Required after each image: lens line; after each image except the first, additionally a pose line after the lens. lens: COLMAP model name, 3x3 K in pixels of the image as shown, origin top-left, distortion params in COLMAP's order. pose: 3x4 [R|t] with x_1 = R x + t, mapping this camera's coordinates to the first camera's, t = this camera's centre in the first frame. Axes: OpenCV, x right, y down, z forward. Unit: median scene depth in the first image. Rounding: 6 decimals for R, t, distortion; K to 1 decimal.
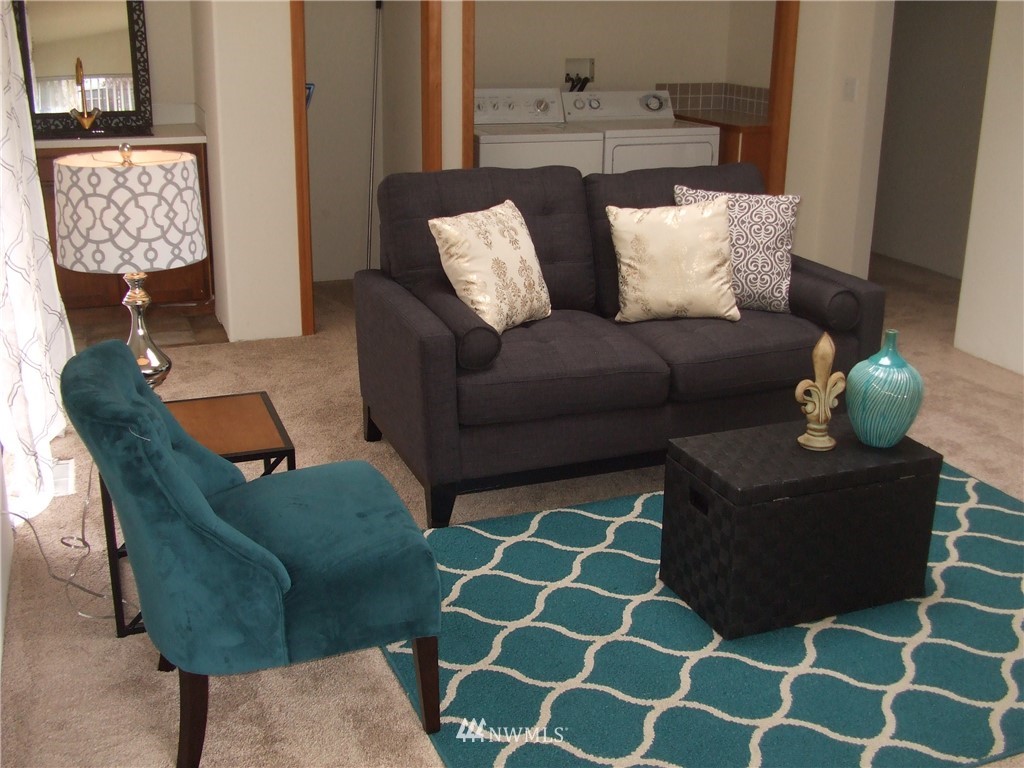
lens RADIAL K [[1164.4, 0, 510.1], [0, 1164.4, 387.6], [0, 0, 1]] dist [-0.056331, 0.000000]
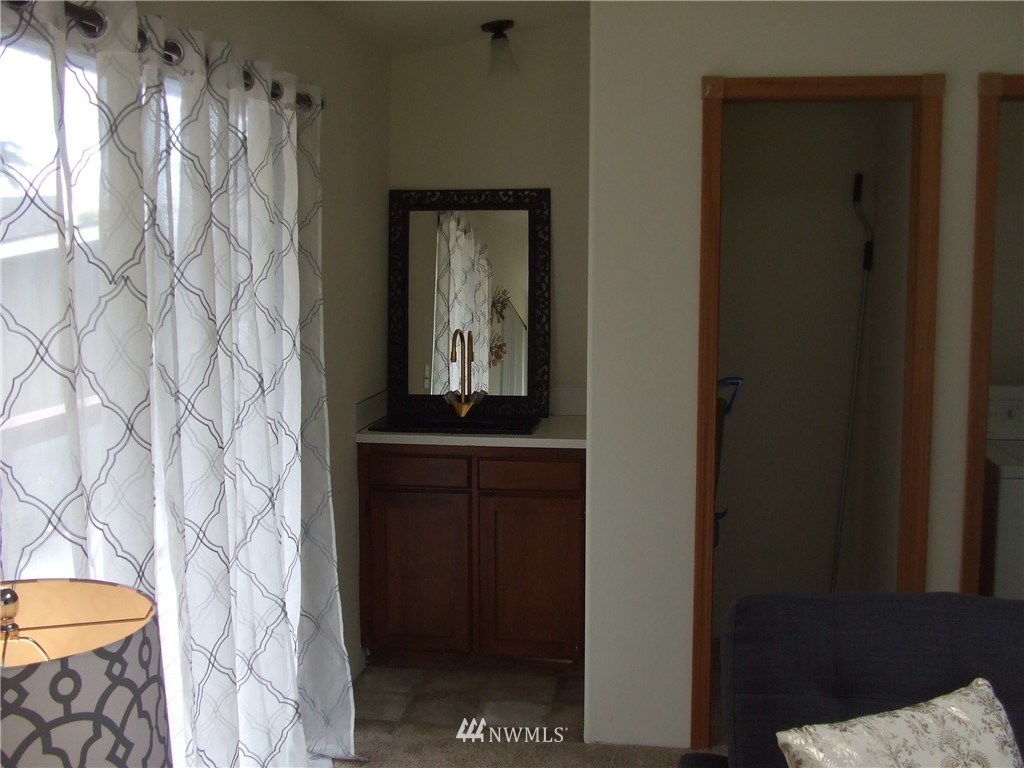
lens RADIAL K [[1164.4, 0, 507.9], [0, 1164.4, 379.3], [0, 0, 1]] dist [-0.056331, 0.000000]
pose [[0.878726, 0.045613, -0.475142, 0.033754], [-0.136489, 0.977872, -0.158547, -0.127480], [0.457396, 0.204171, 0.865507, 0.321204]]
